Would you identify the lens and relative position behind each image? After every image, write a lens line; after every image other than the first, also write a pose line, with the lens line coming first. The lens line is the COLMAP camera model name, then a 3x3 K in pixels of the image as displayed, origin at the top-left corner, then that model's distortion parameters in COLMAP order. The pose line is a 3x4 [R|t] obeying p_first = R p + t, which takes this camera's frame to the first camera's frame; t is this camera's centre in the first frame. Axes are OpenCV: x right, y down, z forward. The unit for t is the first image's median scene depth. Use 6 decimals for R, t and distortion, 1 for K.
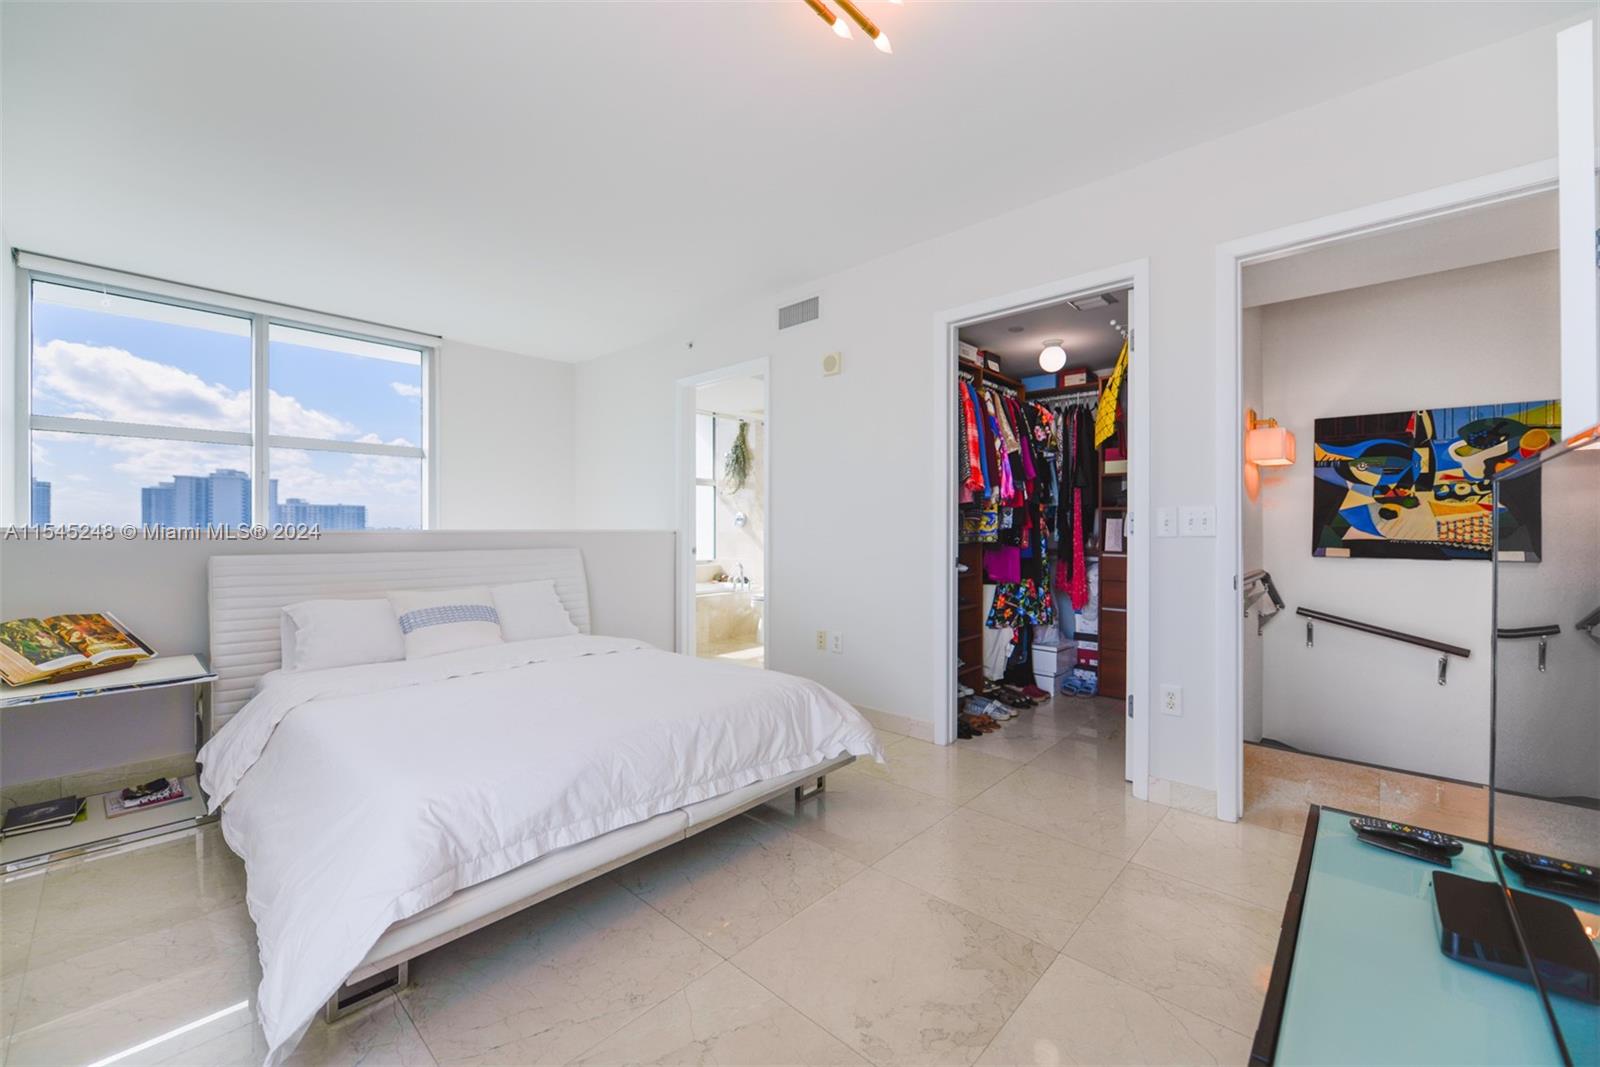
lens RADIAL K [[642.7, 0, 794.3], [0, 642.7, 543.3], [0, 0, 1]] dist [-0.017417, -0.001204]
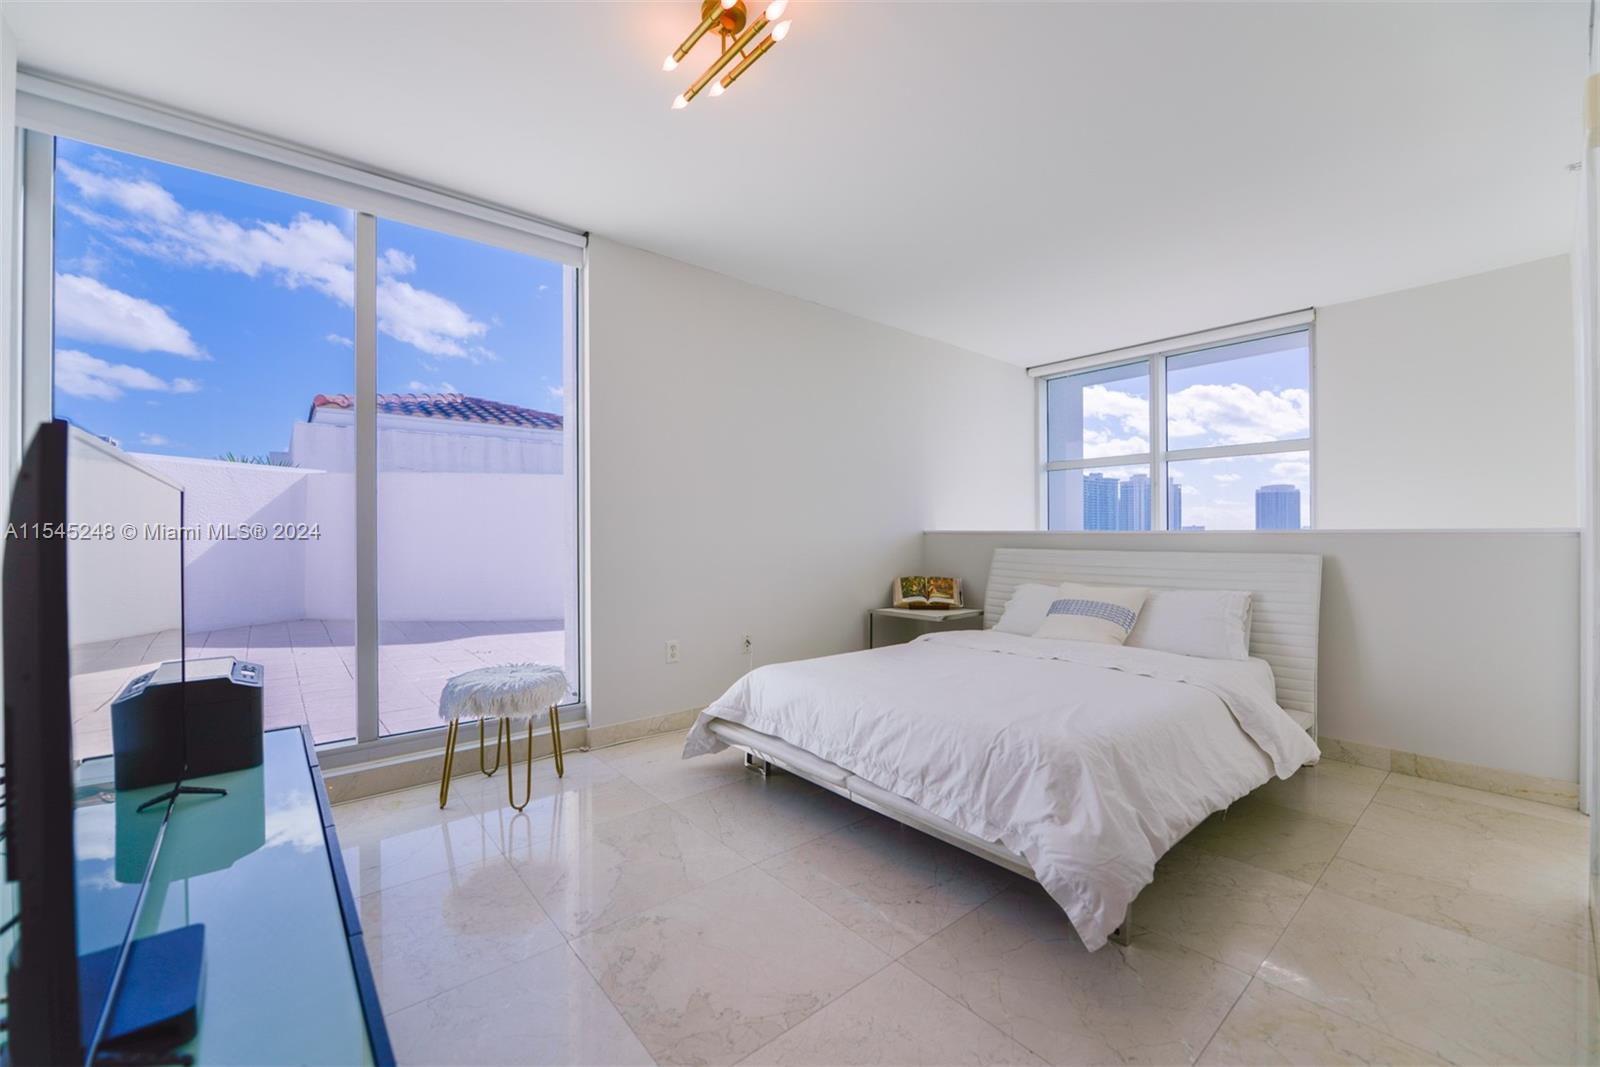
lens RADIAL K [[642.7, 0, 801.0], [0, 642.7, 532.0], [0, 0, 1]] dist [-0.017417, -0.001204]
pose [[-0.137856, 0.000681, -0.990452, 0.937771], [-0.017639, 0.999839, 0.003143, -0.020155], [0.990295, 0.017904, -0.137822, 1.017463]]
